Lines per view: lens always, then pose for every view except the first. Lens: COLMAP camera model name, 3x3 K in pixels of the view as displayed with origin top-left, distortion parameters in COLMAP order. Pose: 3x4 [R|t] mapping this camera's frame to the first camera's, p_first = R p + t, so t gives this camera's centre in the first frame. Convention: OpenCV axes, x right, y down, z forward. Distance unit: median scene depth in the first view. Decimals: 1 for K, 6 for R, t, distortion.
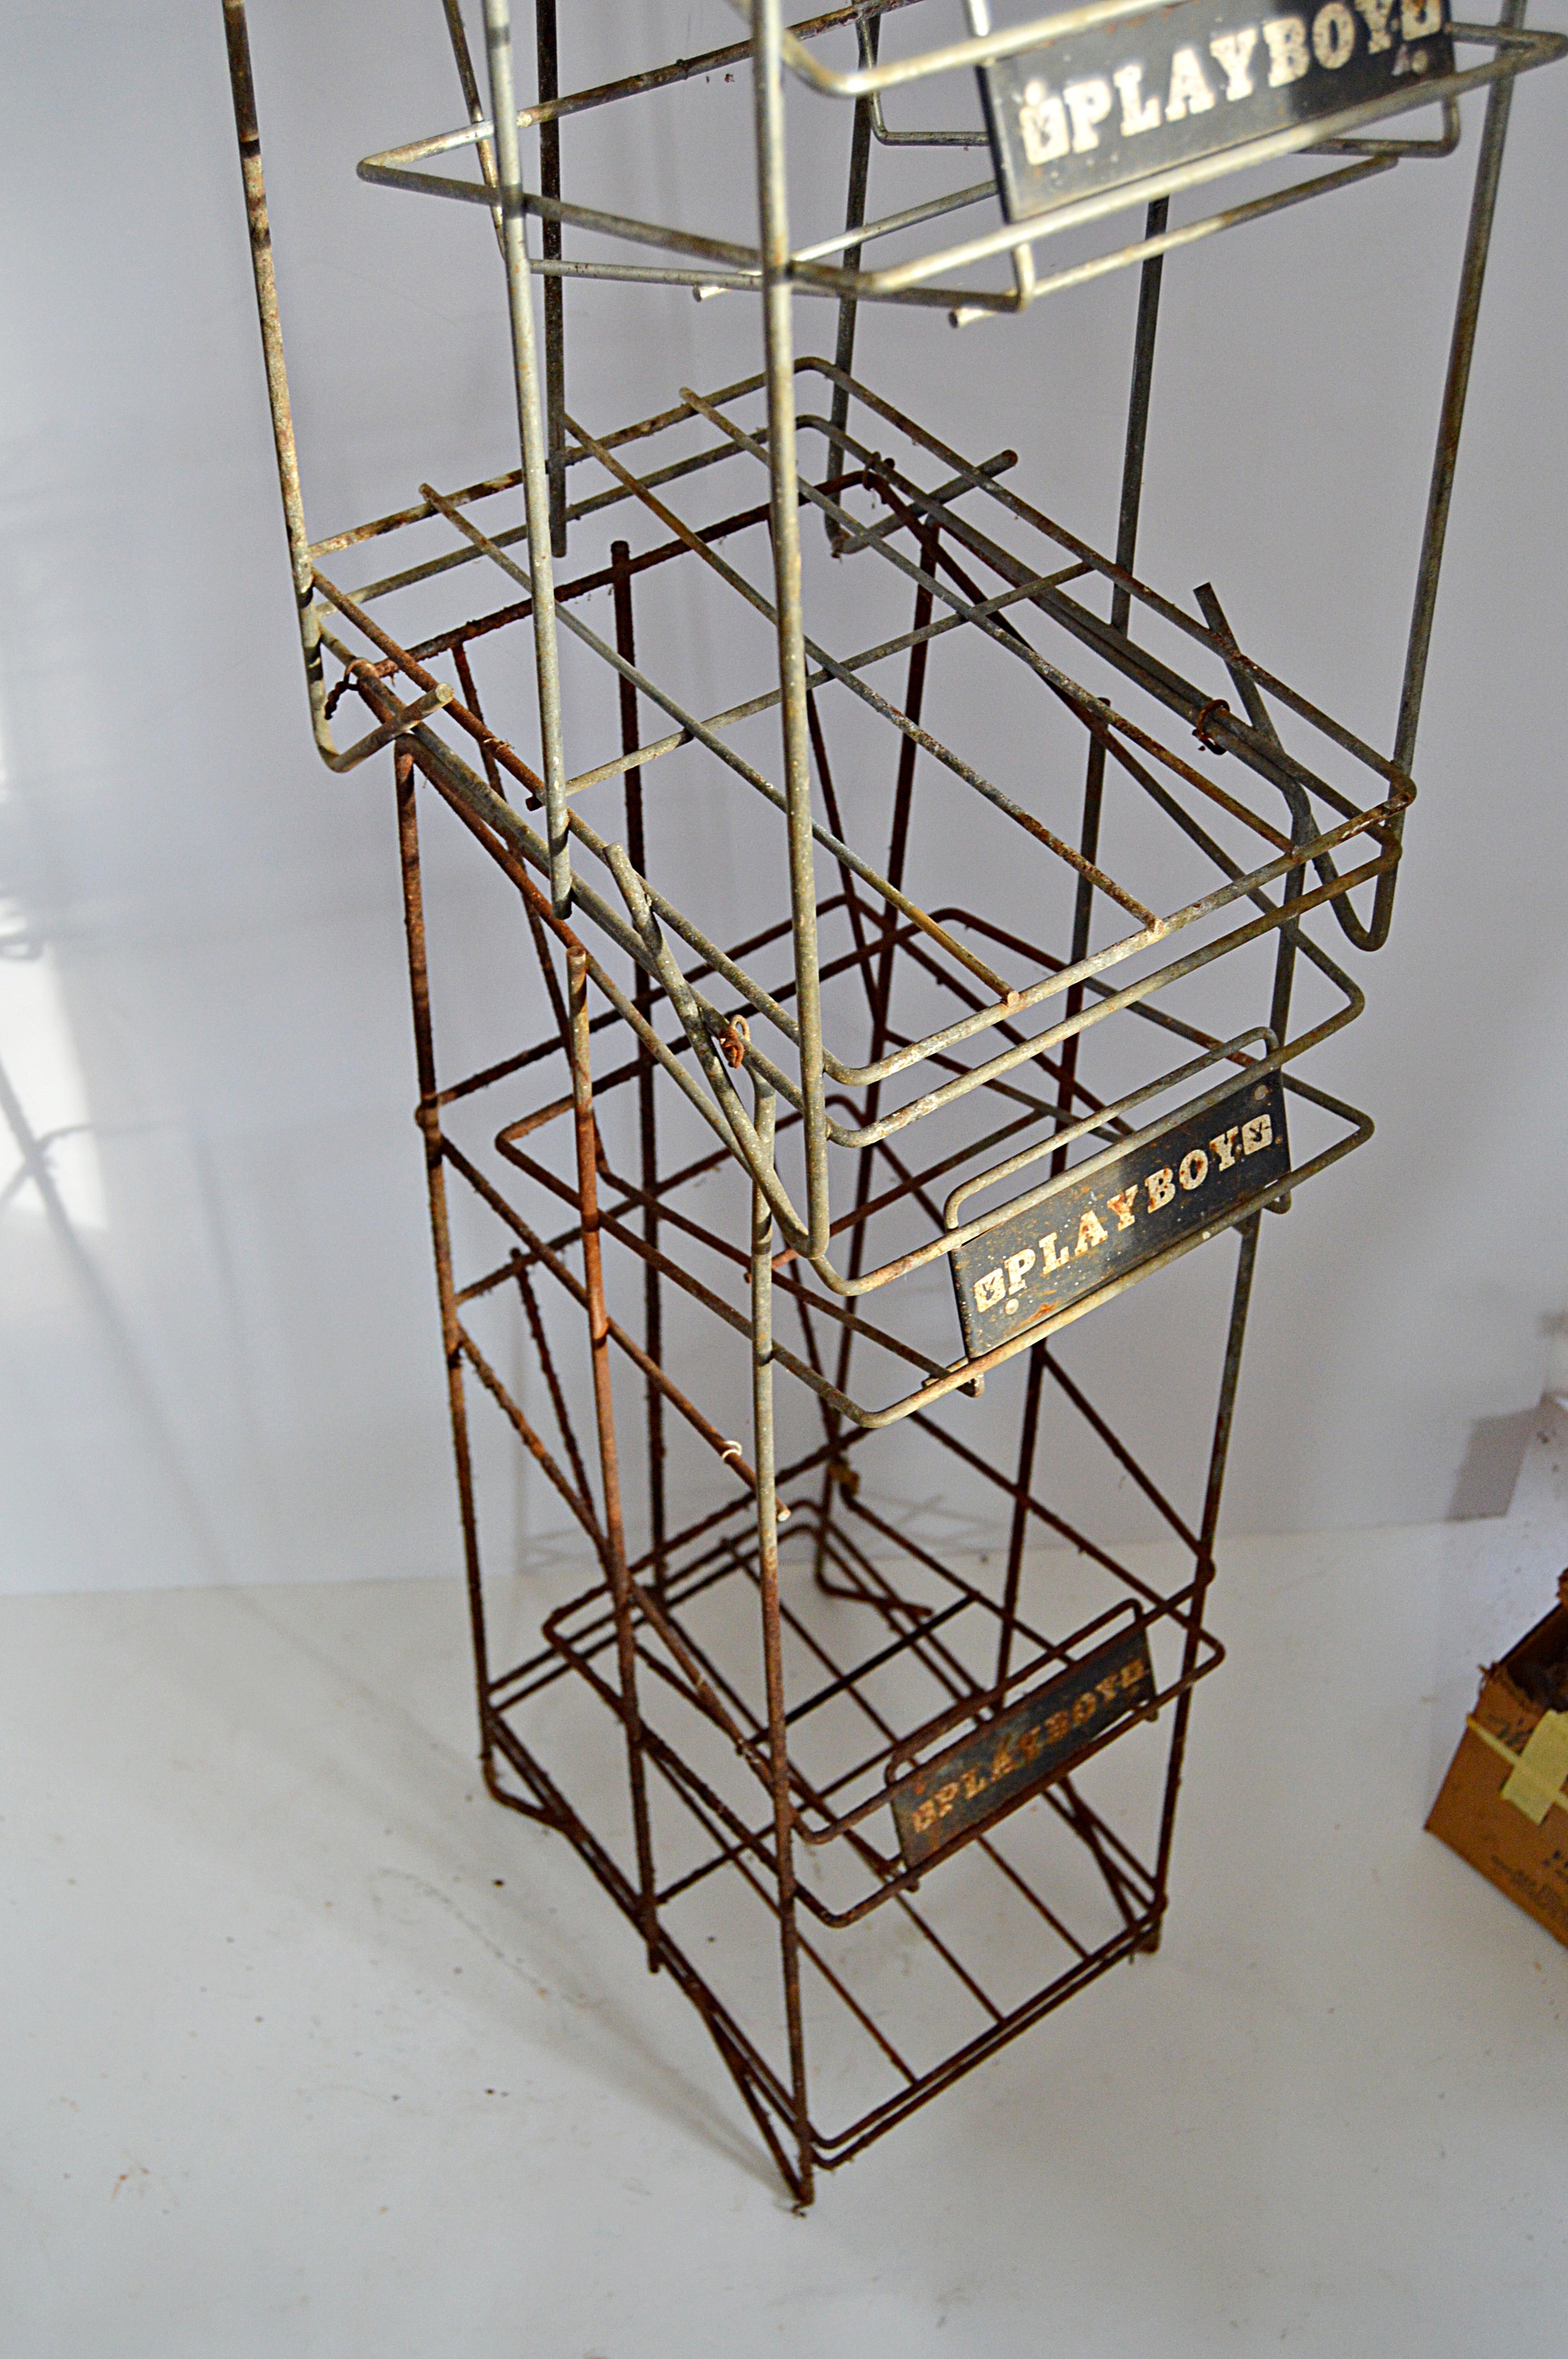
lens RADIAL K [[2609.8, 0, 776.7], [0, 2609.8, 1208.3], [0, 0, 1]] dist [-0.054566, -0.021751]
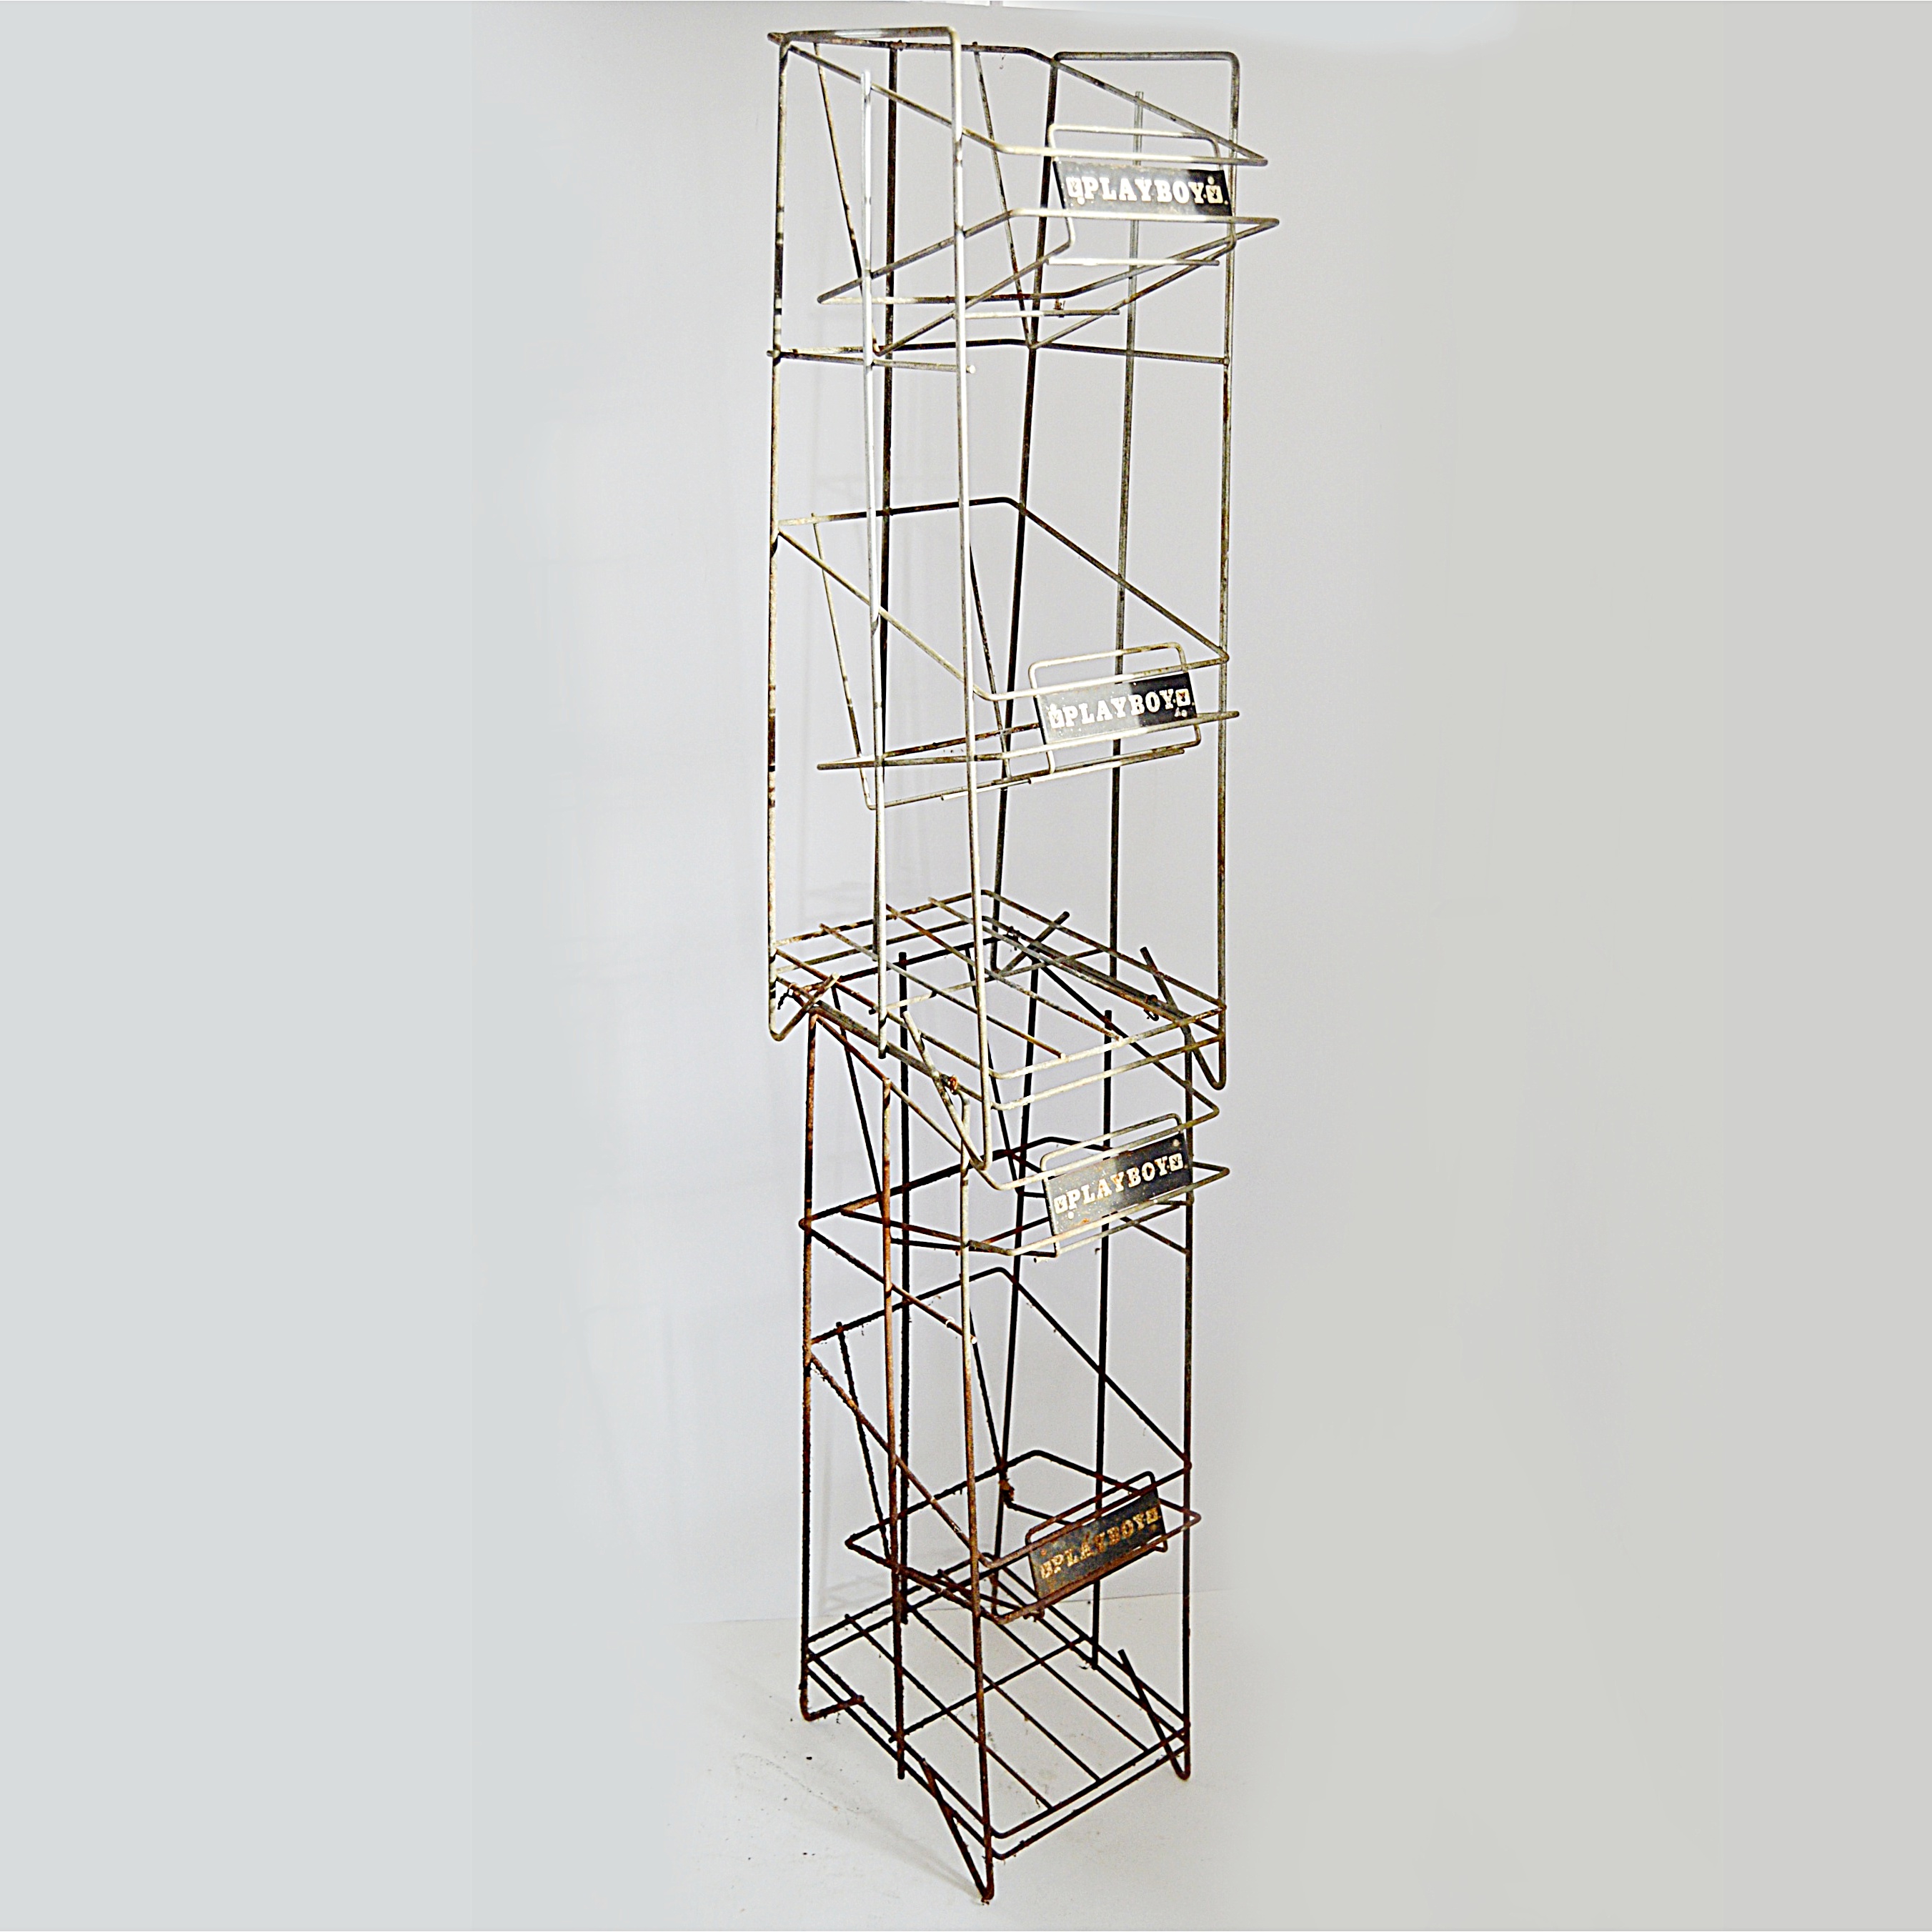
lens RADIAL K [[2008.6, 0, 1154.4], [0, 2008.6, 967.0], [0, 0, 1]] dist [-0.072753, 0.005609]
pose [[0.995436, -0.000214, 0.095432, -0.007434], [0.041049, 0.903726, -0.426140, 0.597622], [-0.086153, 0.428112, 0.899610, -0.717657]]
